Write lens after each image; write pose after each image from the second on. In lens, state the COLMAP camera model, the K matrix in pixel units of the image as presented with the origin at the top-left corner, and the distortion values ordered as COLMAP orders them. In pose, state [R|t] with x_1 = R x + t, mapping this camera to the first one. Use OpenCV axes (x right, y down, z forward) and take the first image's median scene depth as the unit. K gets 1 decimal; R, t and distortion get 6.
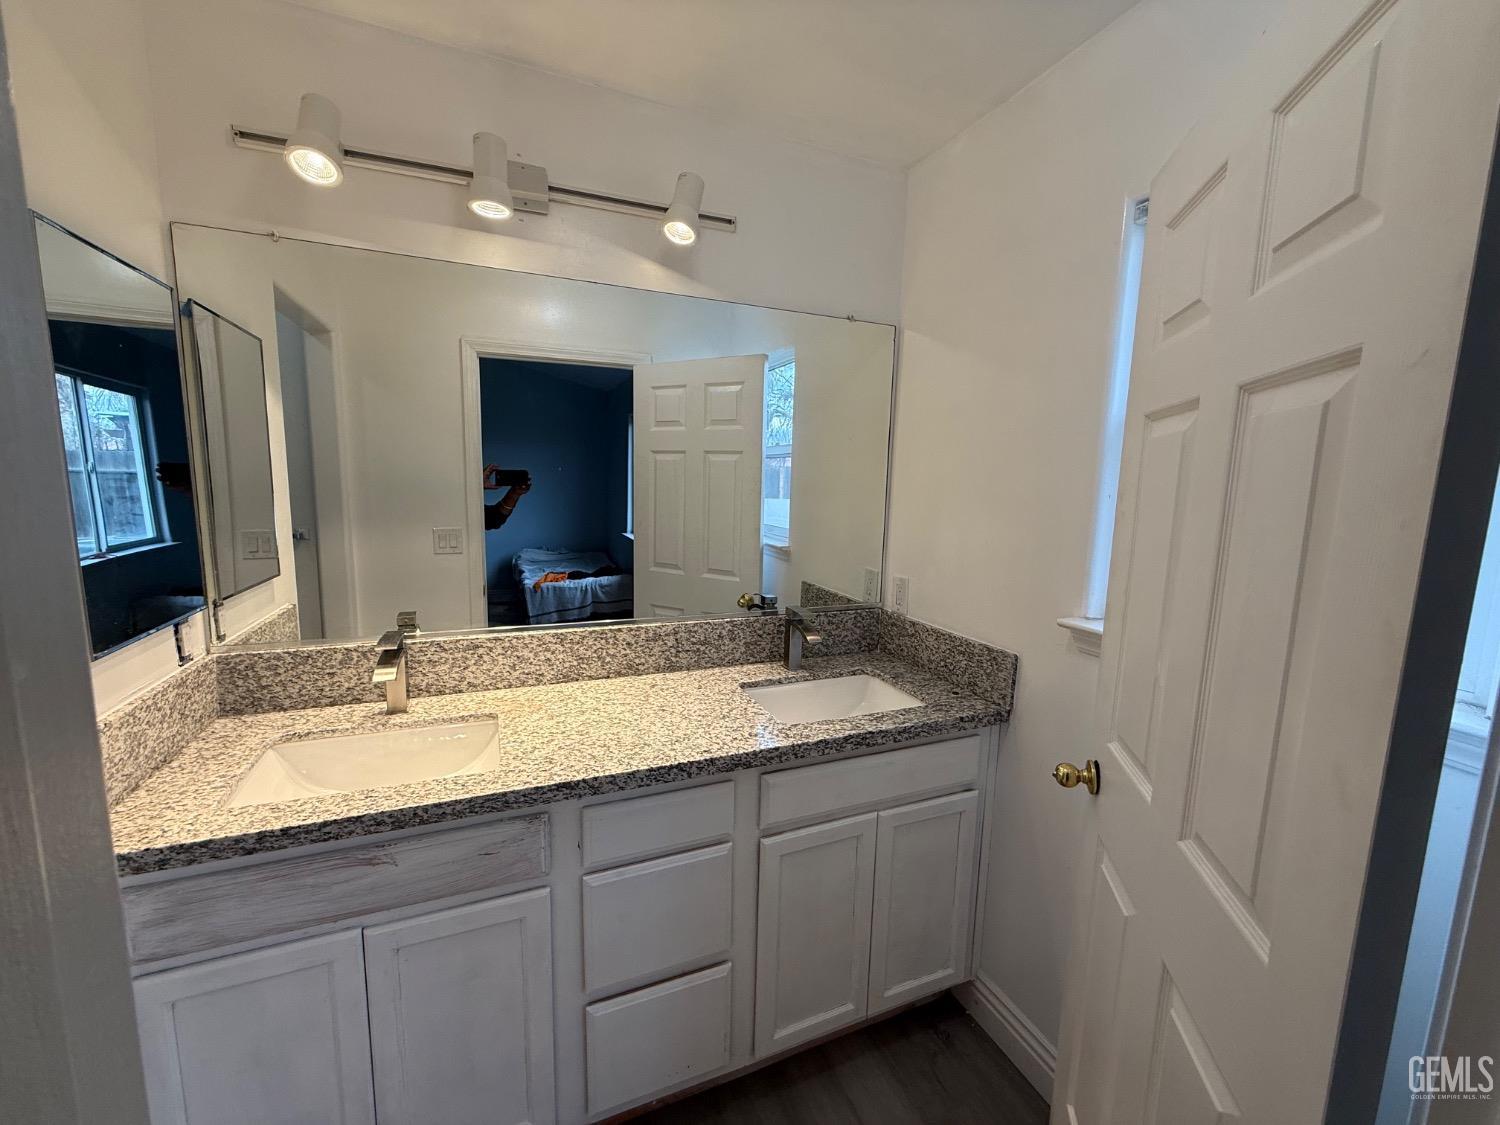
lens RADIAL K [[603.0, 0, 750.0], [0, 603.0, 562.5], [0, 0, 1]] dist [-0.000591, 0.000179]
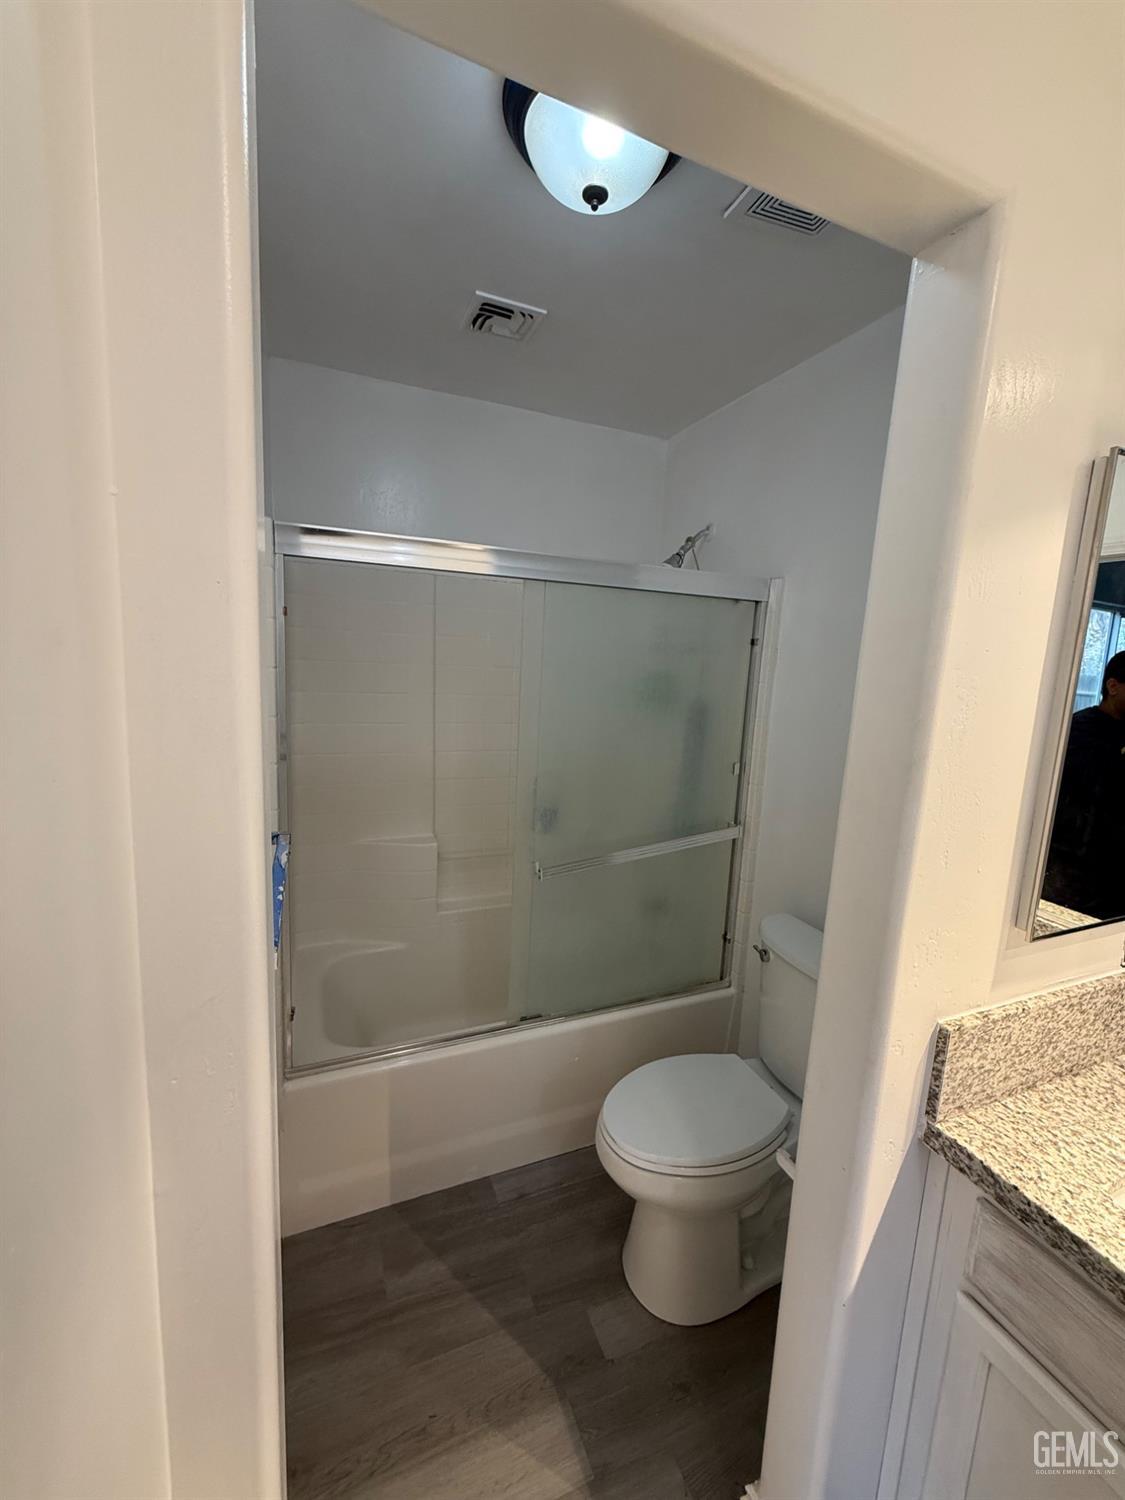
lens RADIAL K [[603.0, 0, 566.0], [0, 603.0, 747.3], [0, 0, 1]] dist [-0.000591, 0.000179]
pose [[0.016972, 0.135521, -0.990629, -0.228174], [-0.184567, 0.974170, 0.130107, -0.097503], [0.982673, 0.180629, 0.041547, 0.207515]]
